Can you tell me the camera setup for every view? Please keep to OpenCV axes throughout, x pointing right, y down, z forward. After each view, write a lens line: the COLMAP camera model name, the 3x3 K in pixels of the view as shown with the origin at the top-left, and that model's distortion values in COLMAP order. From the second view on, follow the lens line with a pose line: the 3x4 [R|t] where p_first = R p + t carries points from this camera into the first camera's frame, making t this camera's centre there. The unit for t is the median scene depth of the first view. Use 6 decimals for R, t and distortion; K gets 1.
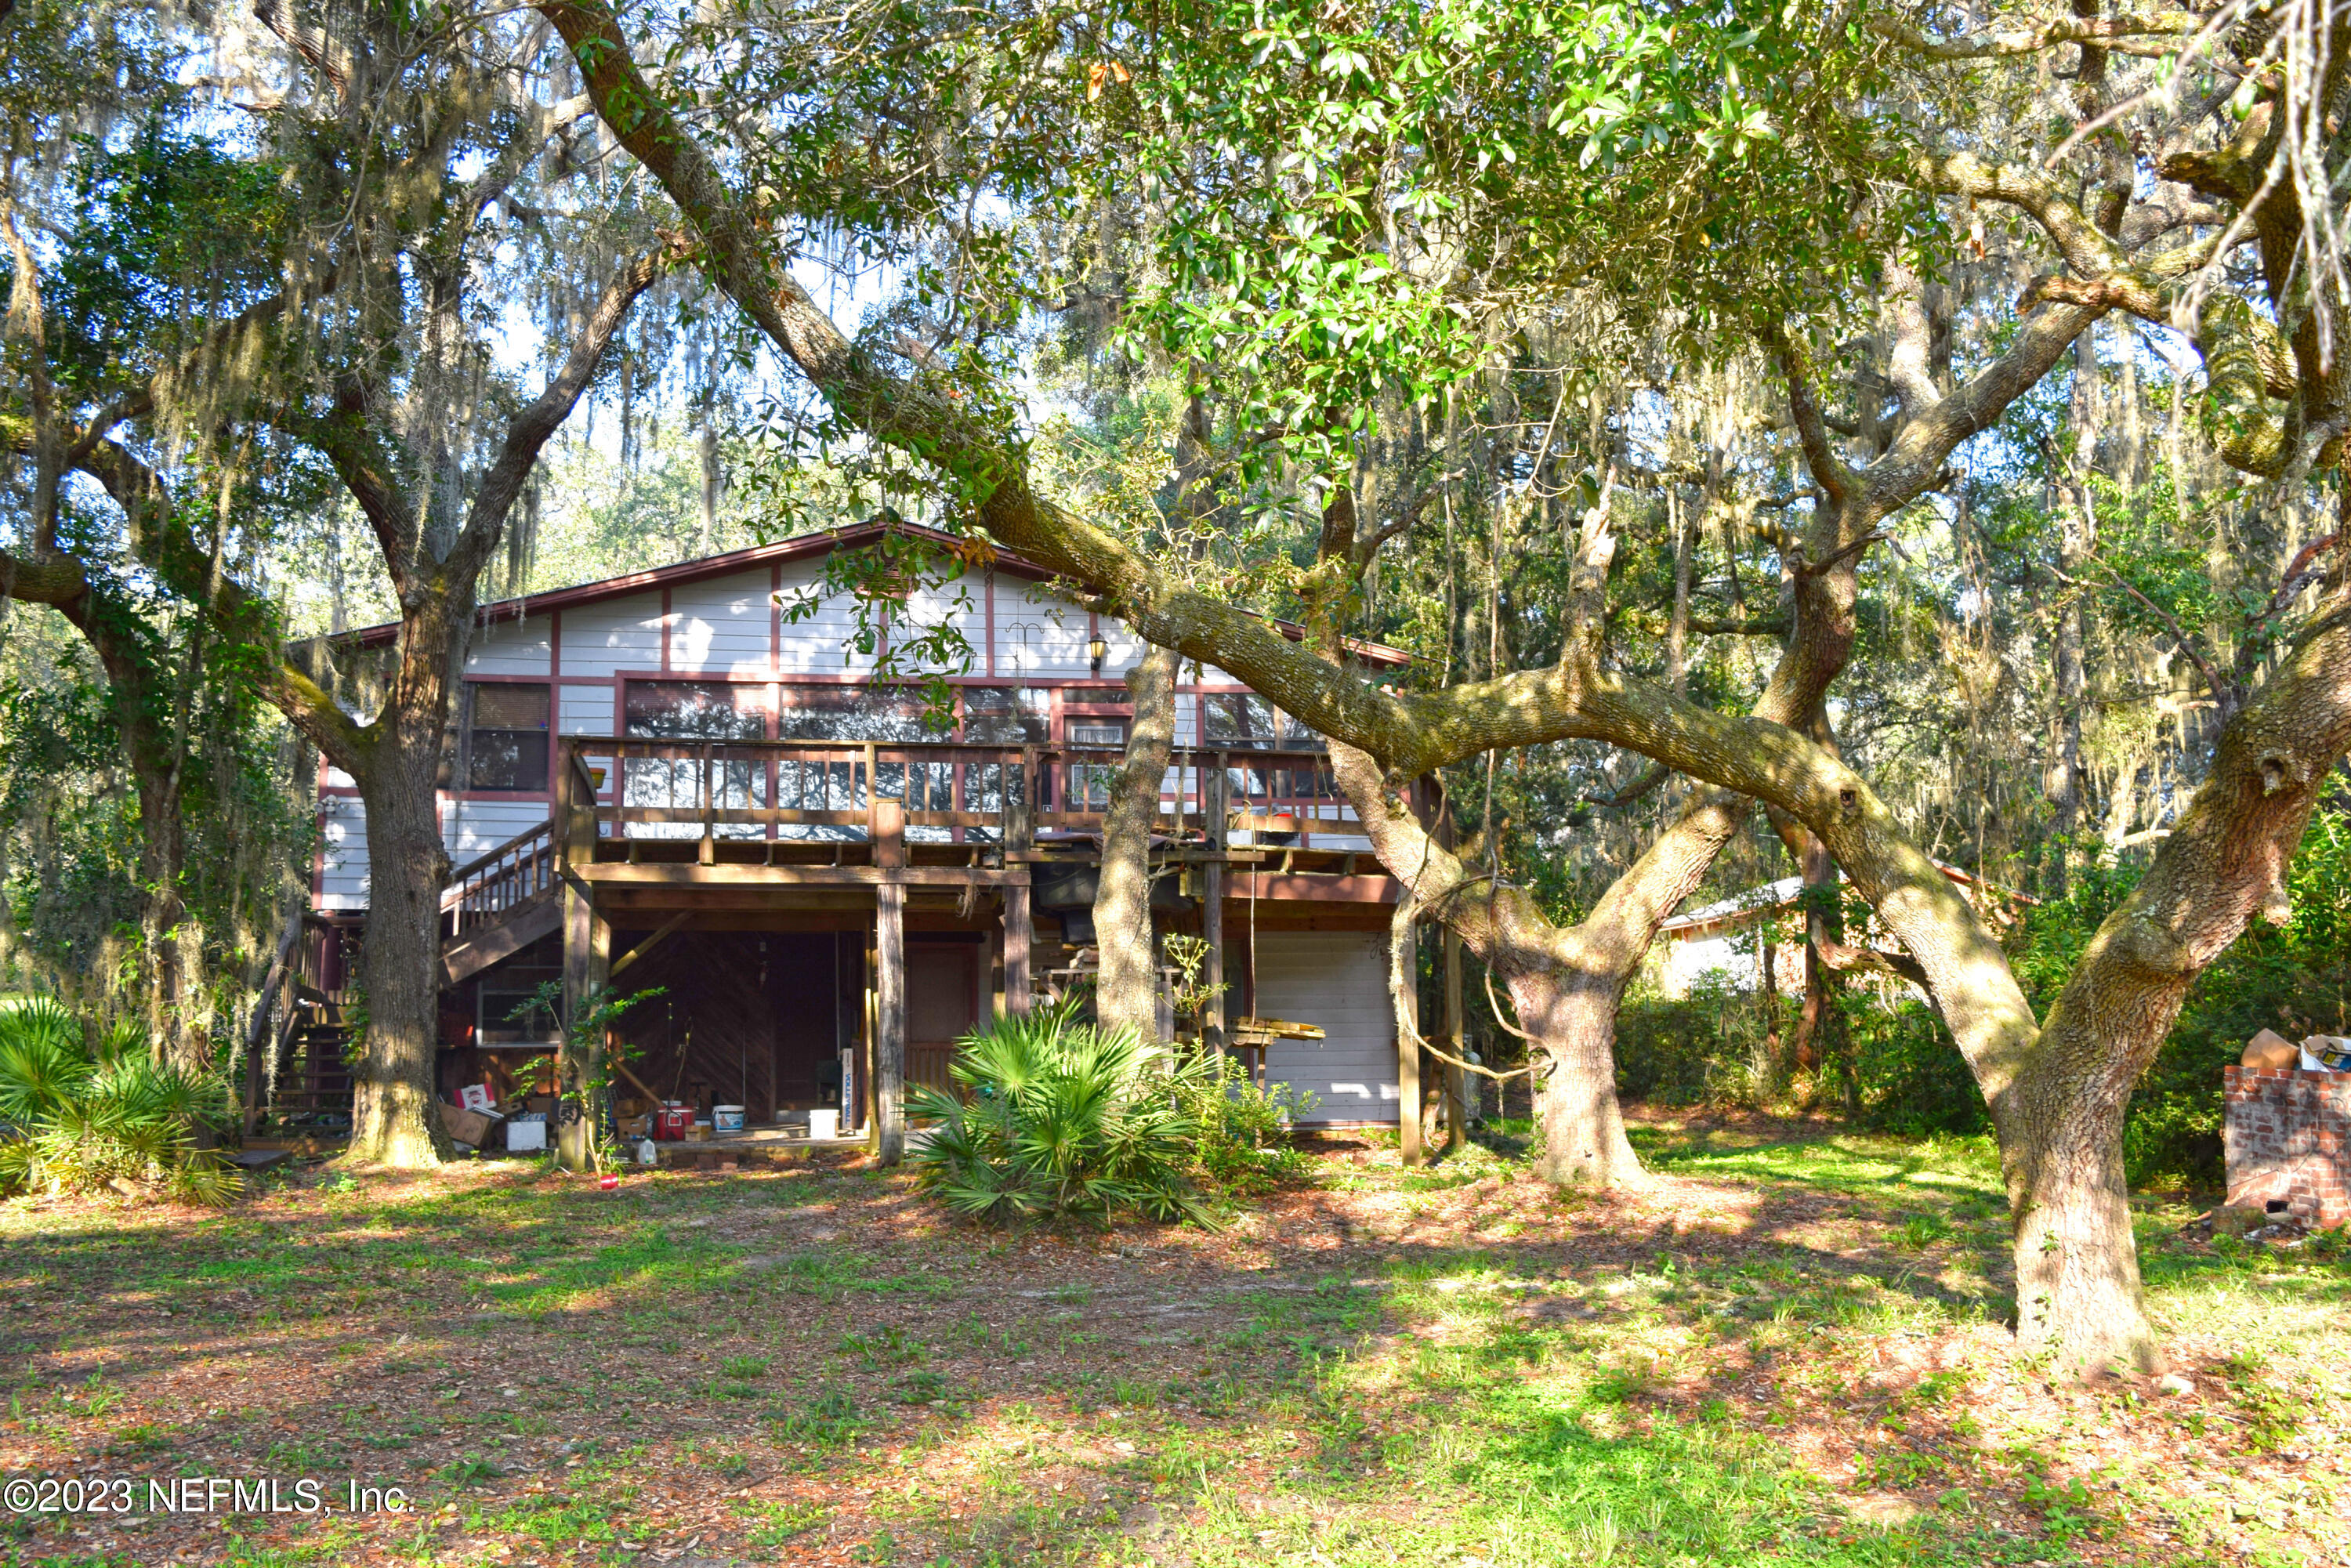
lens RADIAL K [[2283.8, 0, 1191.1], [0, 2283.8, 779.6], [0, 0, 1]] dist [-0.068766, 0.000000]
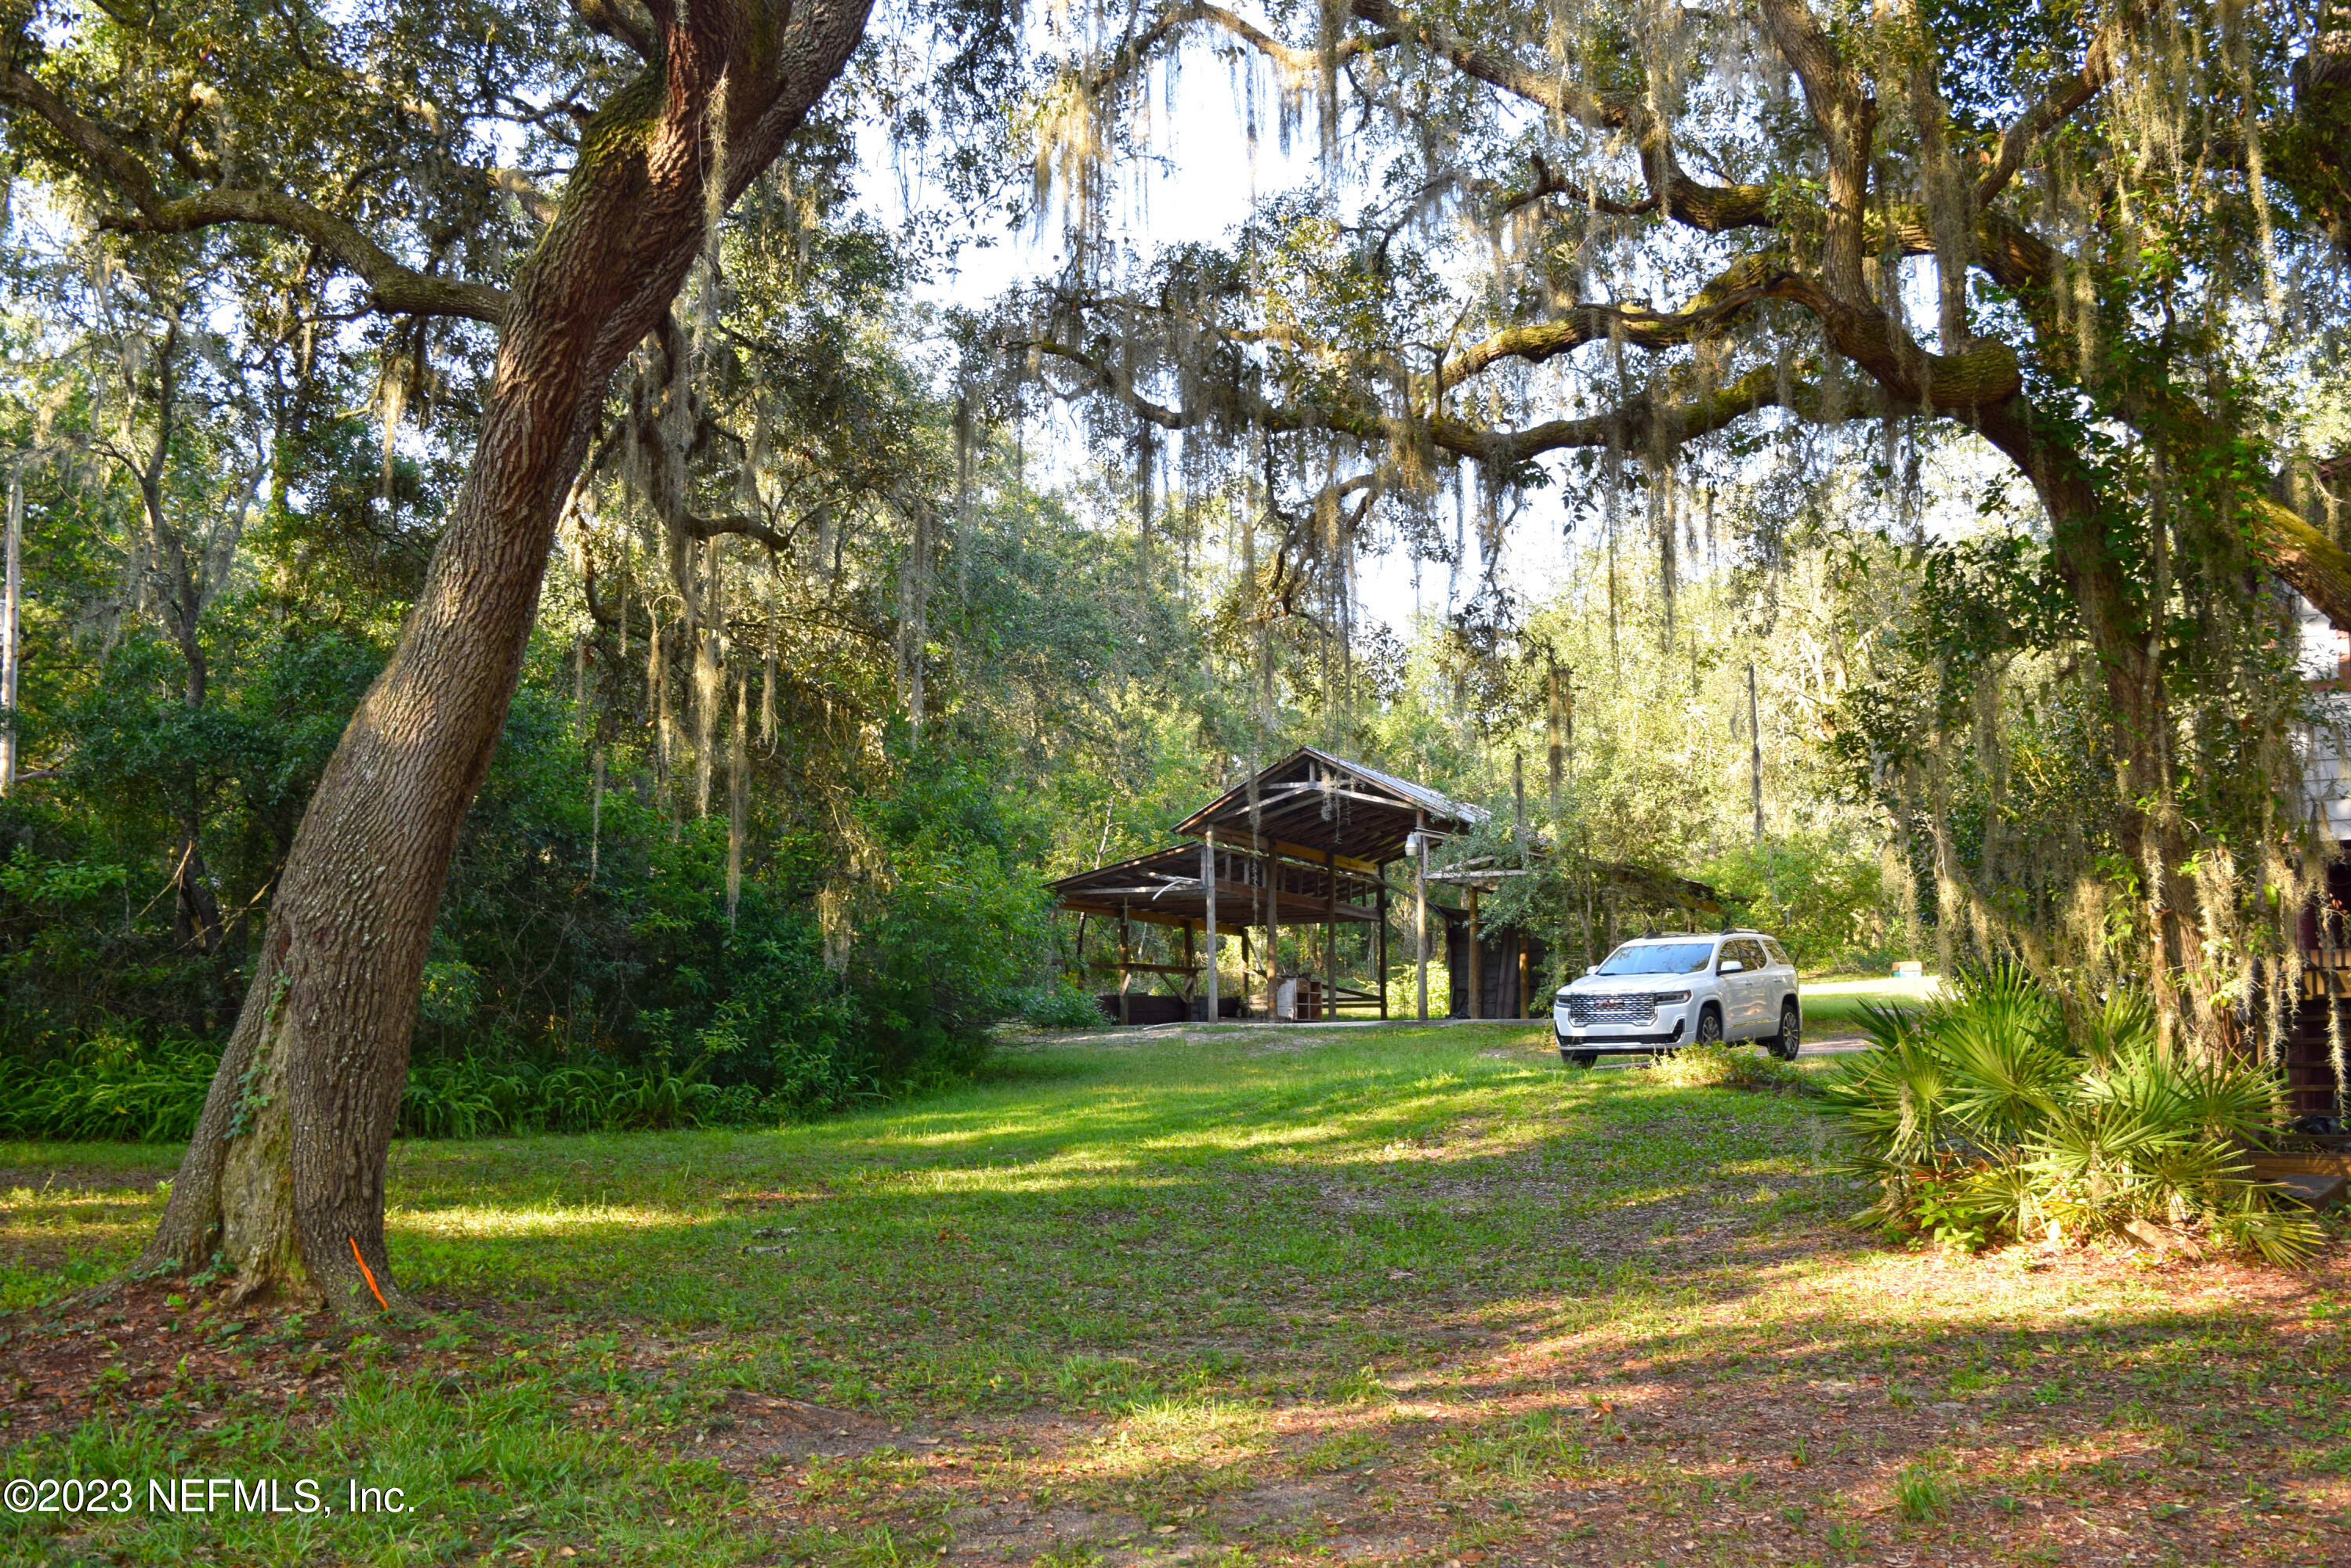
lens RADIAL K [[2283.8, 0, 1197.0], [0, 2283.8, 792.2], [0, 0, 1]] dist [-0.068766, 0.000000]
pose [[0.733379, -0.077950, -0.675337, -0.189240], [0.089318, 0.995841, -0.017949, 0.028302], [0.673927, -0.047156, 0.737291, 0.264460]]
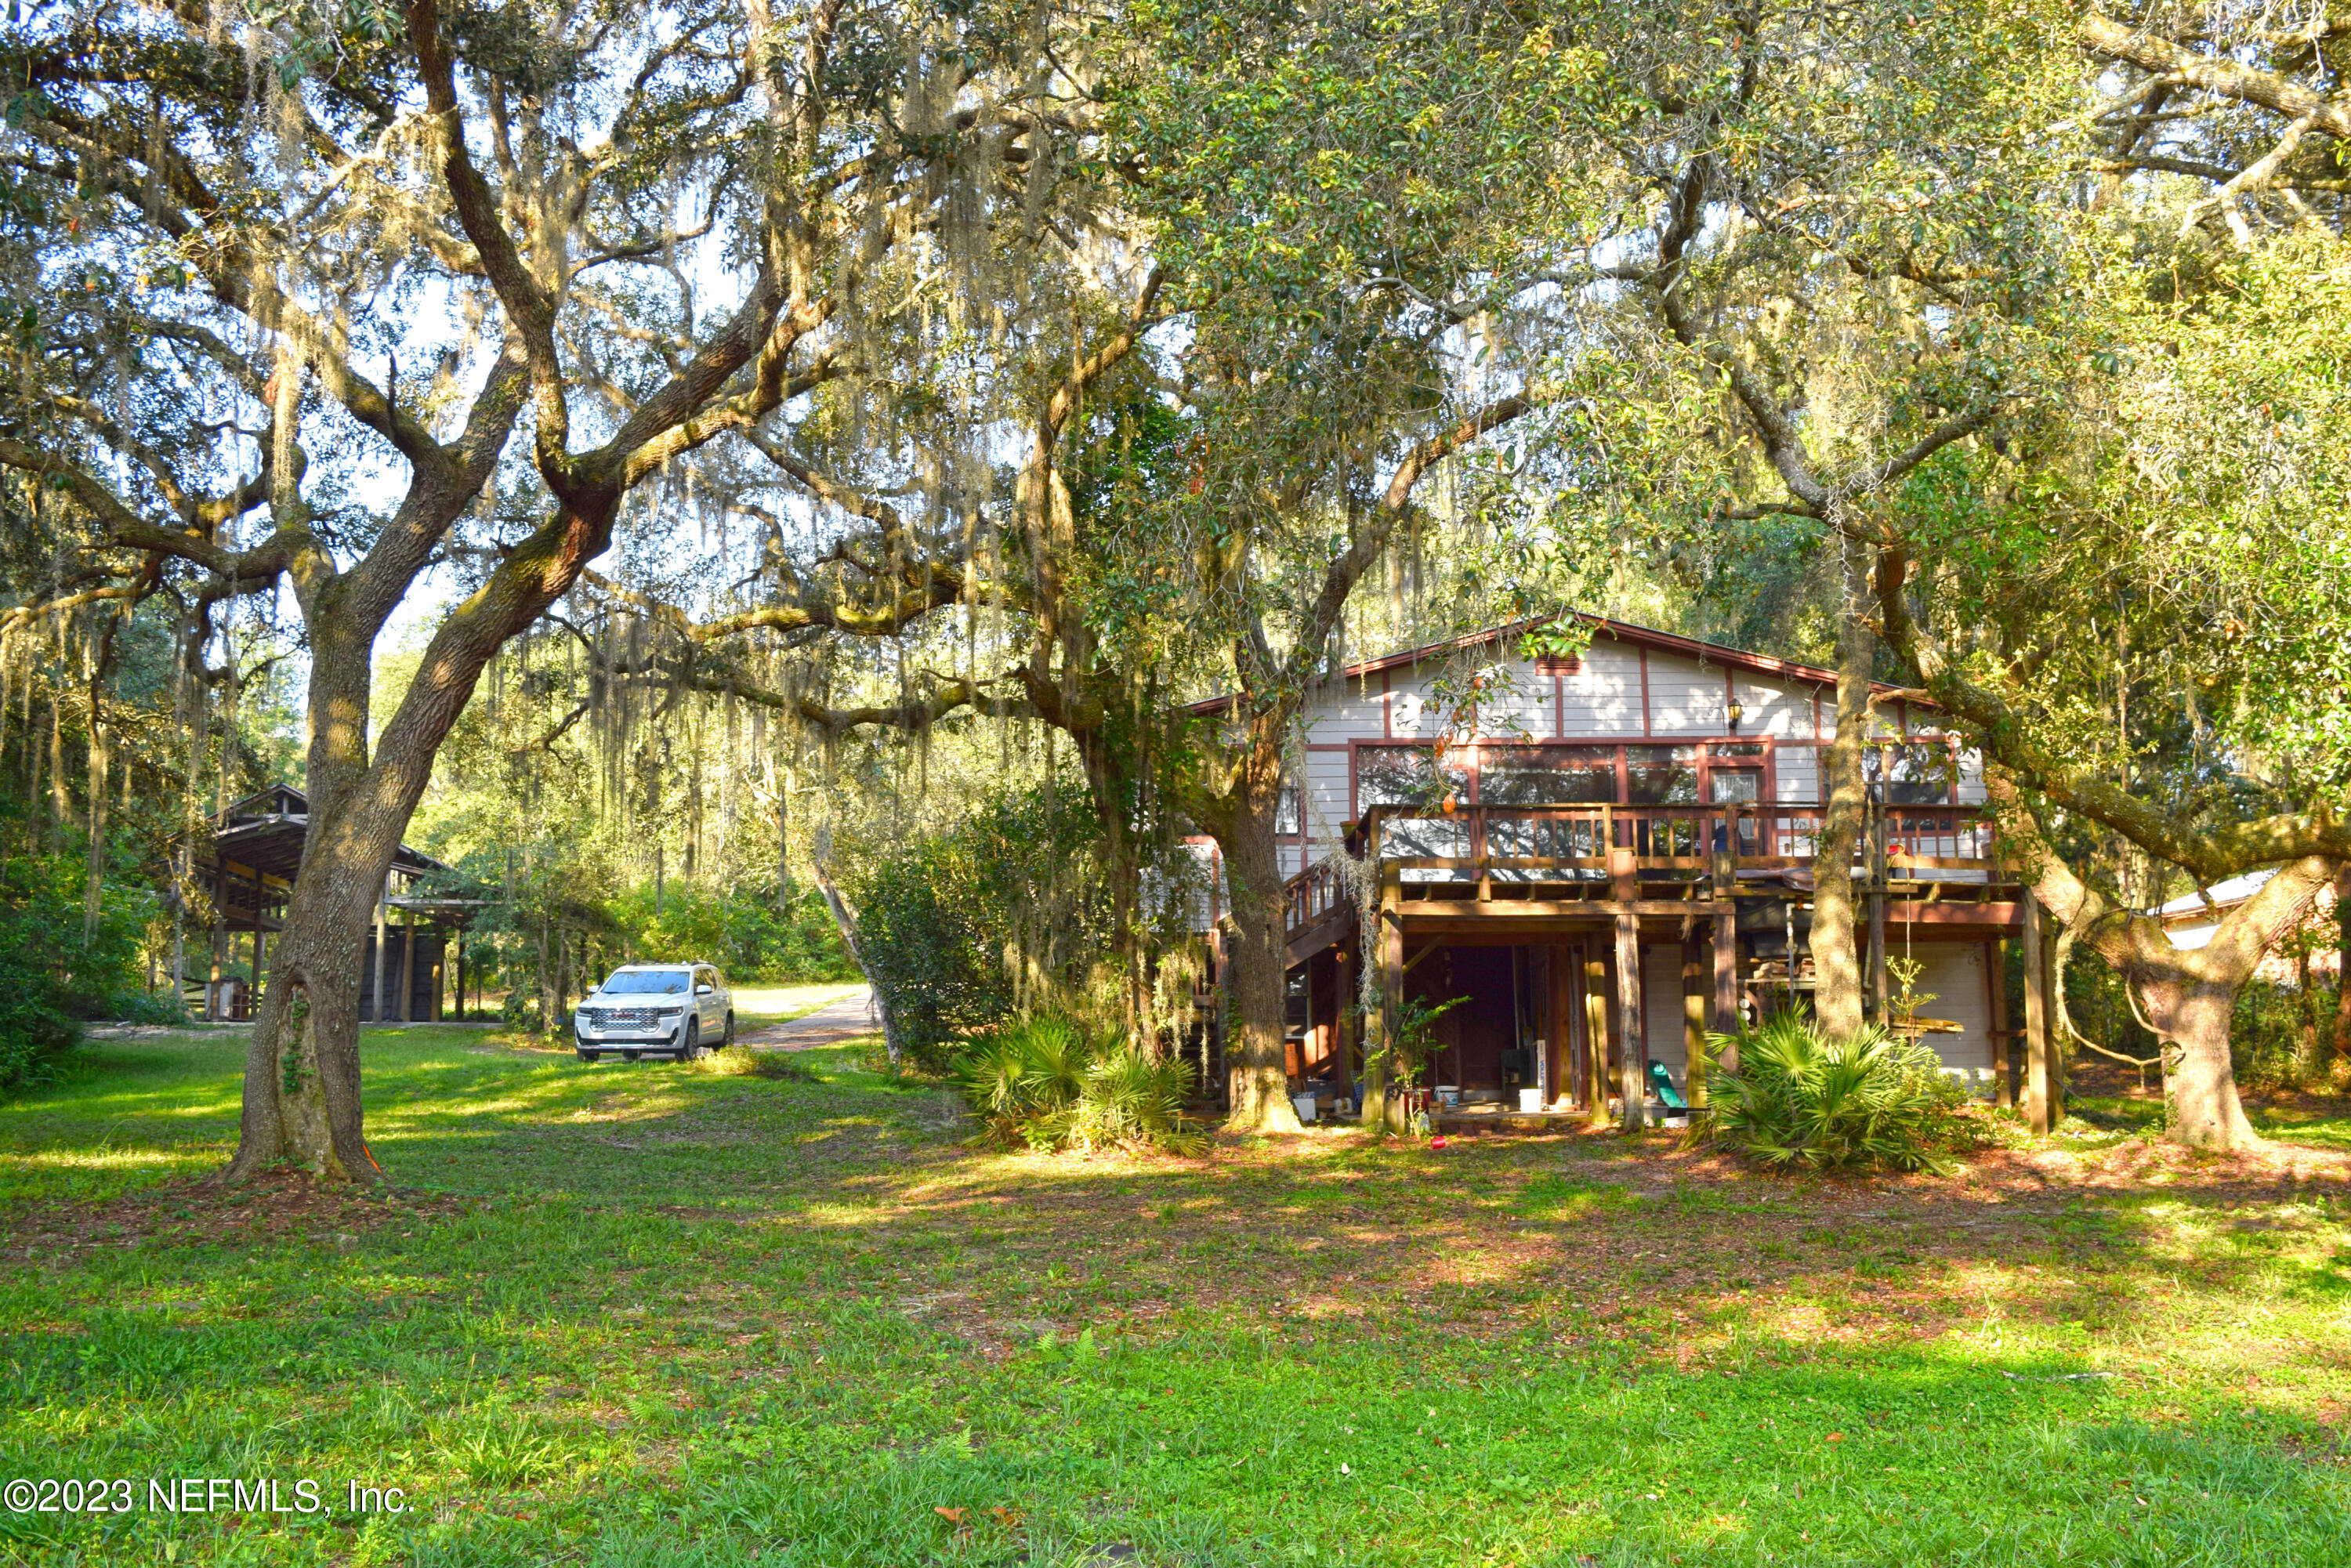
lens RADIAL K [[2283.8, 0, 1198.5], [0, 2283.8, 773.8], [0, 0, 1]] dist [-0.068766, 0.000000]
pose [[0.985544, -0.016877, -0.168576, -0.170299], [0.017734, 0.999836, 0.003575, -0.047467], [0.168488, -0.006513, 0.985682, -0.349414]]
